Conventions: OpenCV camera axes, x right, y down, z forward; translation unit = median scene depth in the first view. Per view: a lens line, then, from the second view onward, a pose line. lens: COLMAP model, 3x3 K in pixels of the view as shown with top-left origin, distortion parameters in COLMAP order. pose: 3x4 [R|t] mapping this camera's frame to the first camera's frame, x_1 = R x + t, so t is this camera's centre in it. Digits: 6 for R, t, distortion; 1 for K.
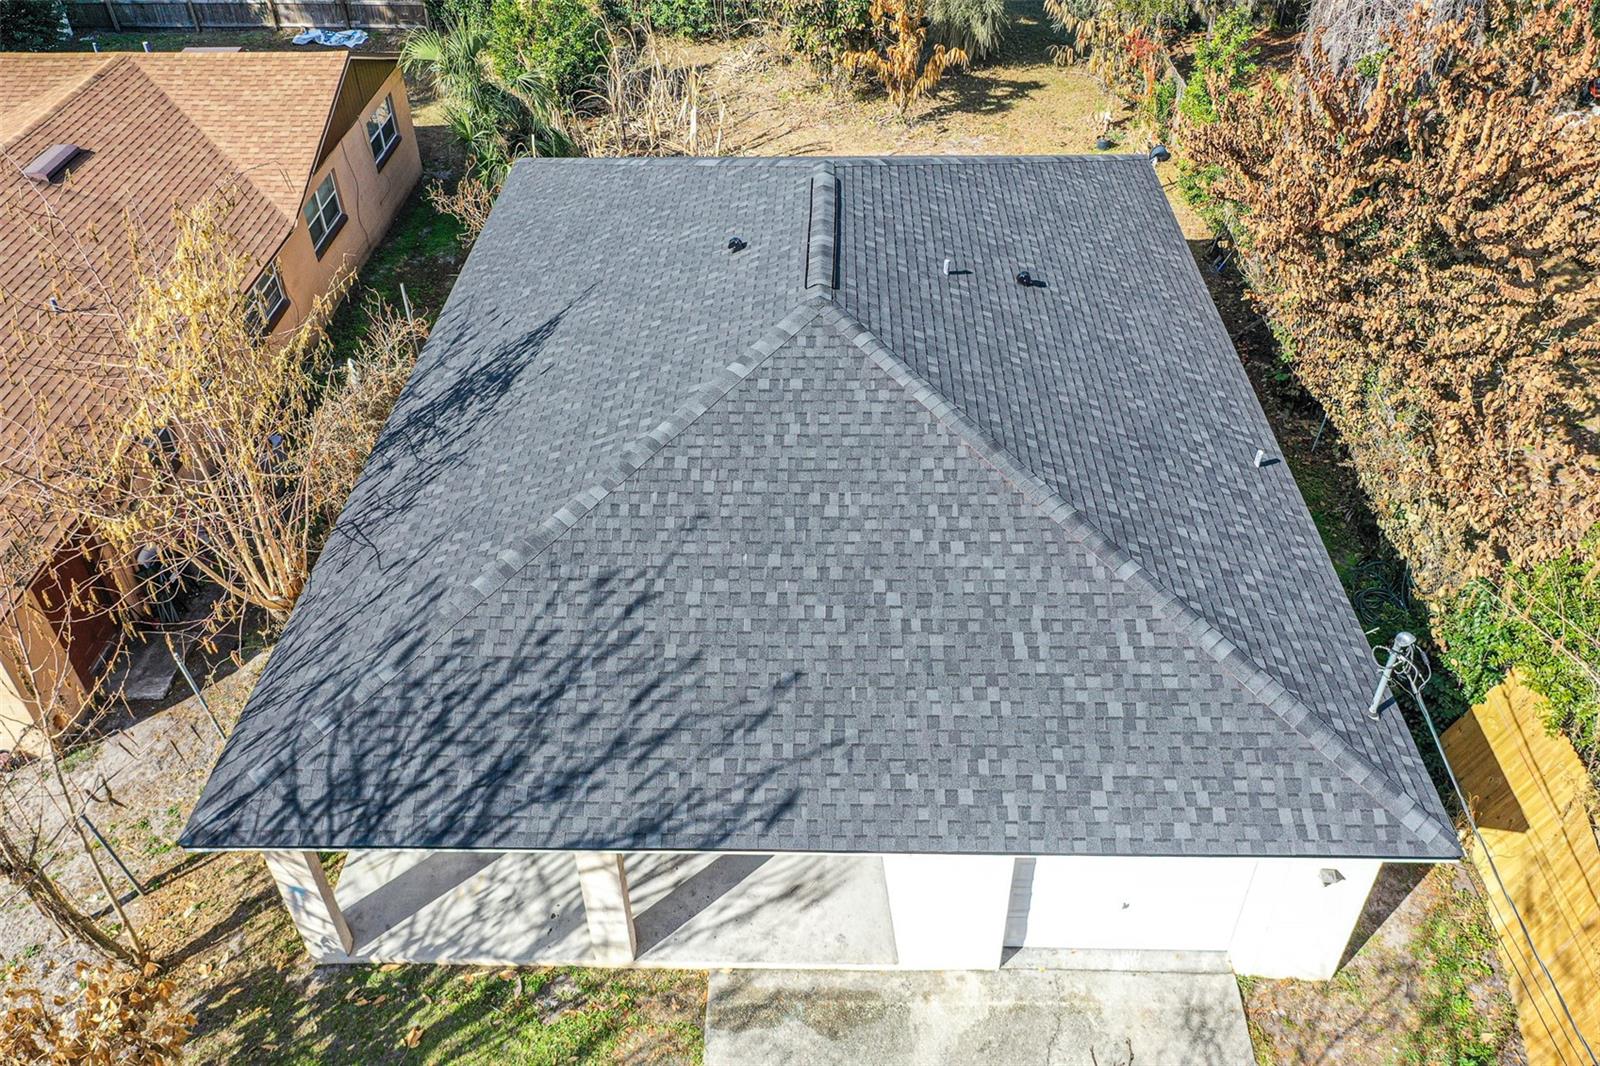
lens RADIAL K [[1254.9, 0, 800.0], [0, 1254.9, 533.0], [0, 0, 1]] dist [-0.005764, -0.001889]
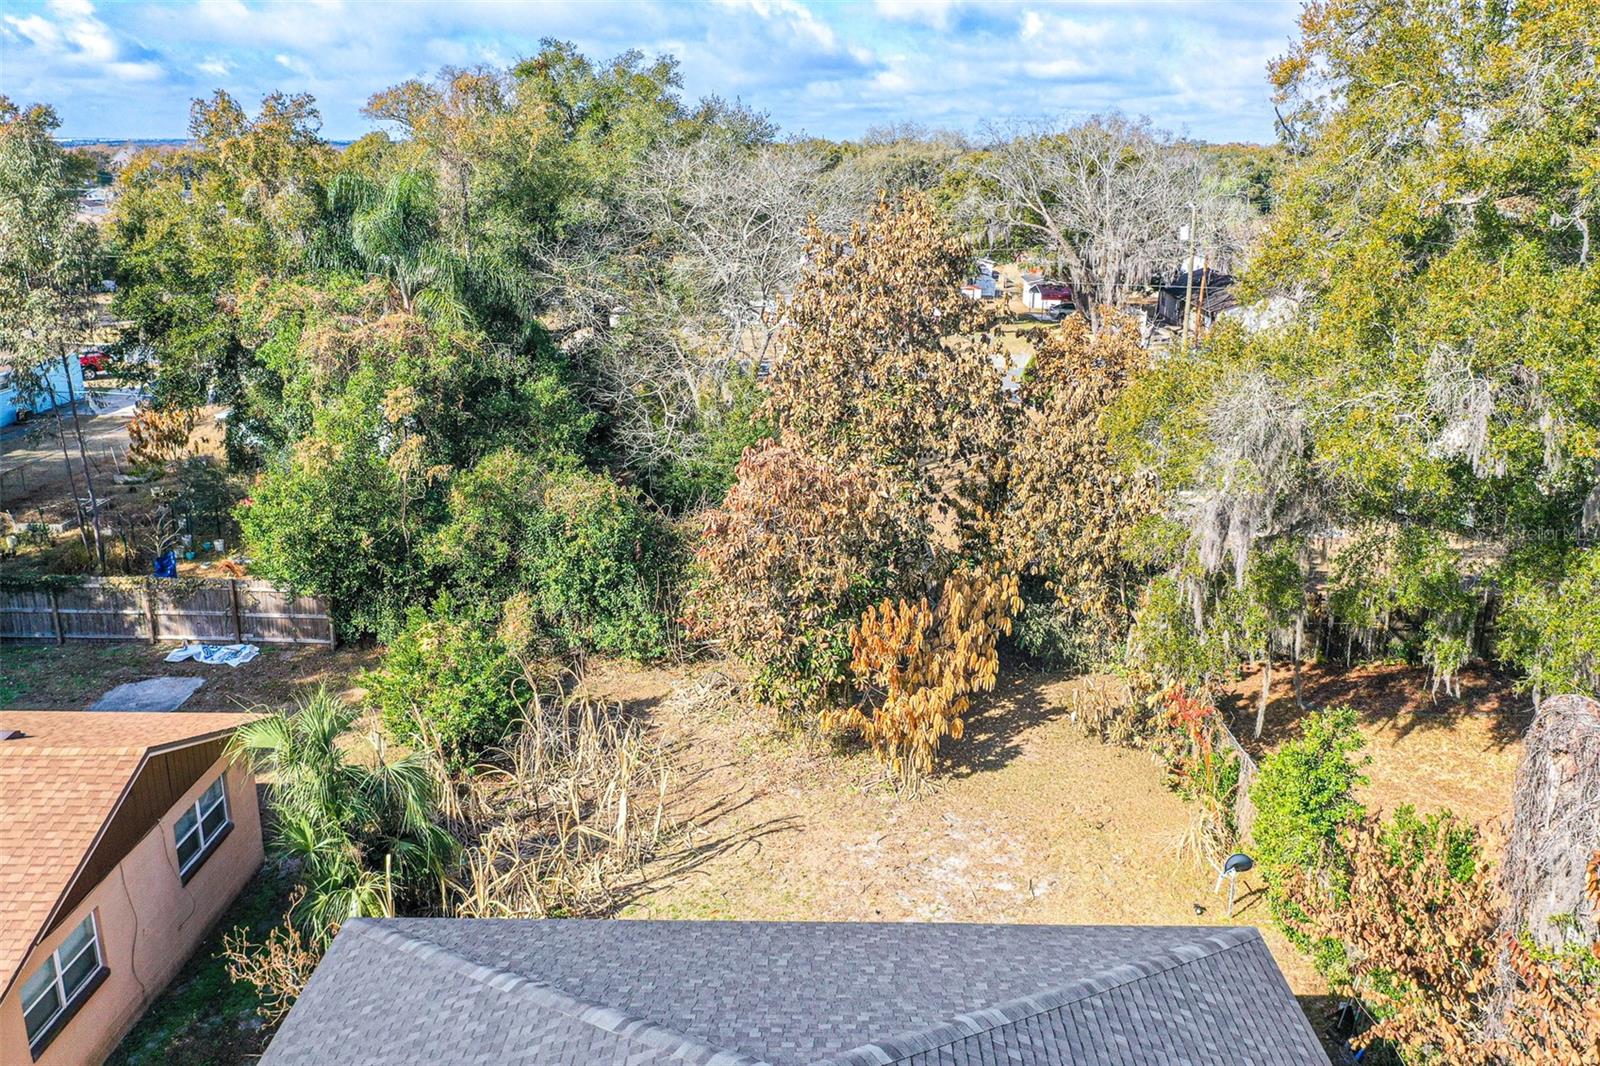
lens RADIAL K [[1272.0, 0, 800.0], [0, 1272.0, 533.0], [0, 0, 1]] dist [-0.002363, 0.001406]
pose [[0.999776, 0.012689, 0.016962, 0.007127], [-0.005174, 0.922767, -0.385324, -0.171584], [-0.020541, 0.385150, 0.922626, 0.203093]]
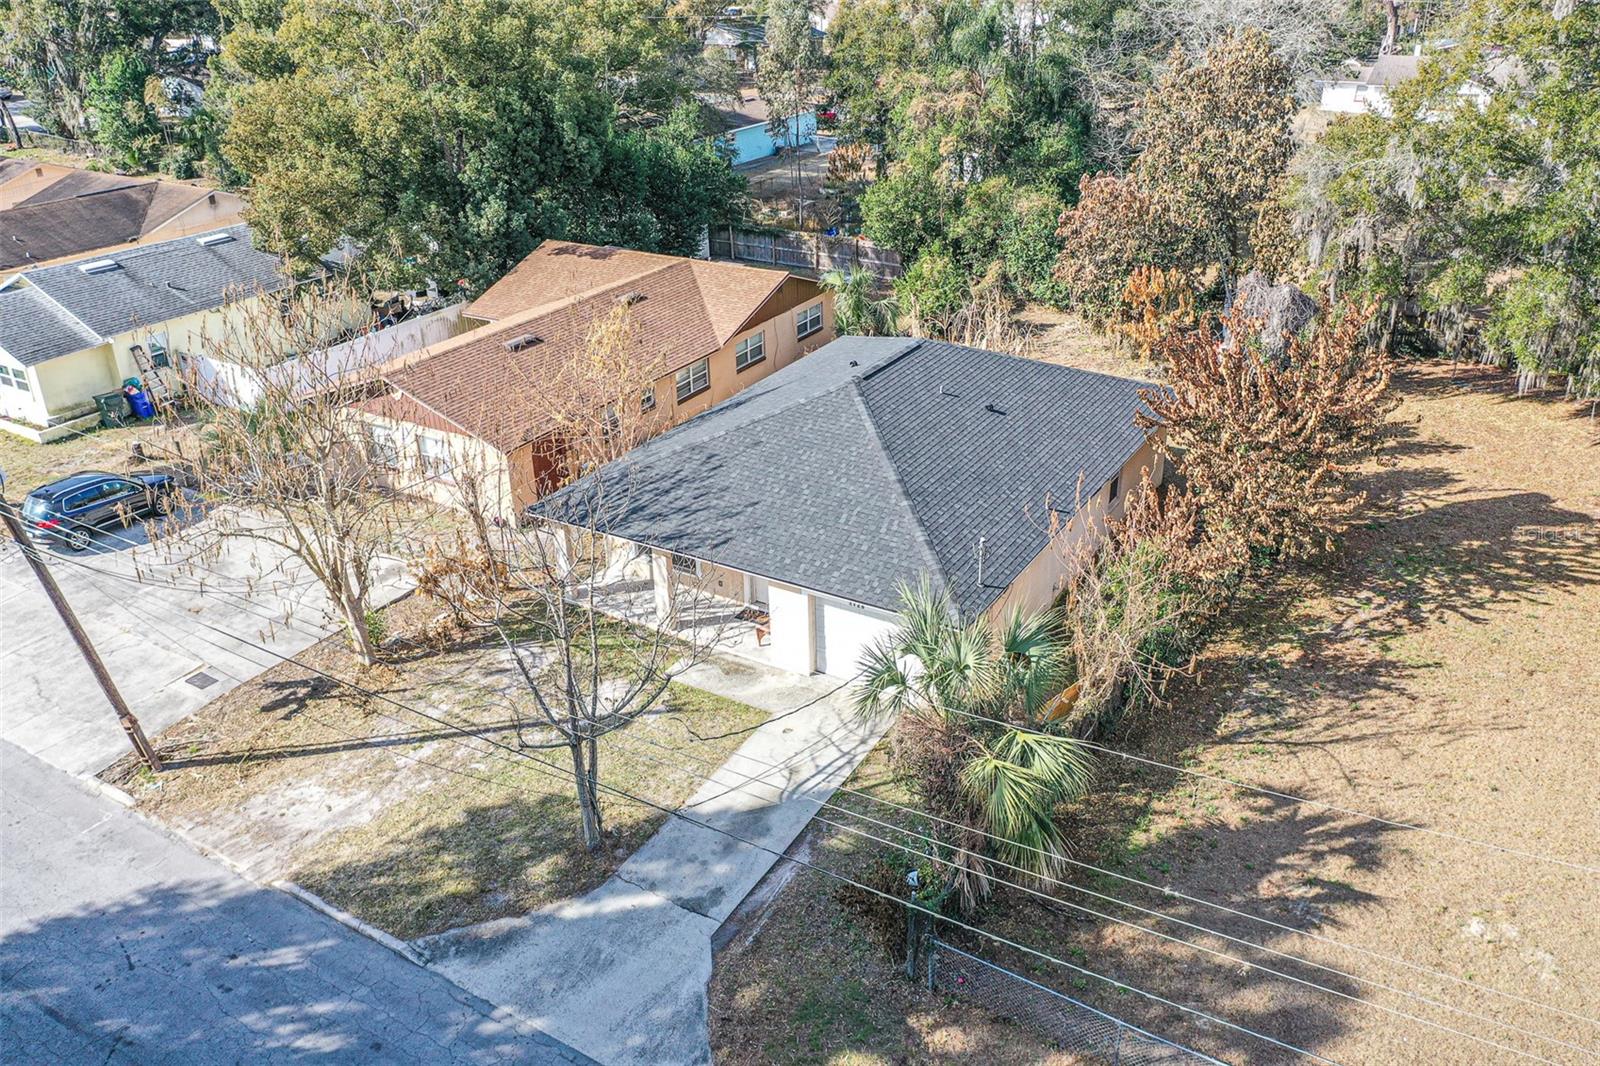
lens RADIAL K [[1272.0, 0, 800.0], [0, 1272.0, 533.0], [0, 0, 1]] dist [-0.002363, 0.001406]
pose [[0.861036, 0.213176, -0.461706, 0.471615], [-0.310593, 0.939338, -0.145522, 0.189976], [0.402676, 0.268702, 0.875015, -0.412421]]
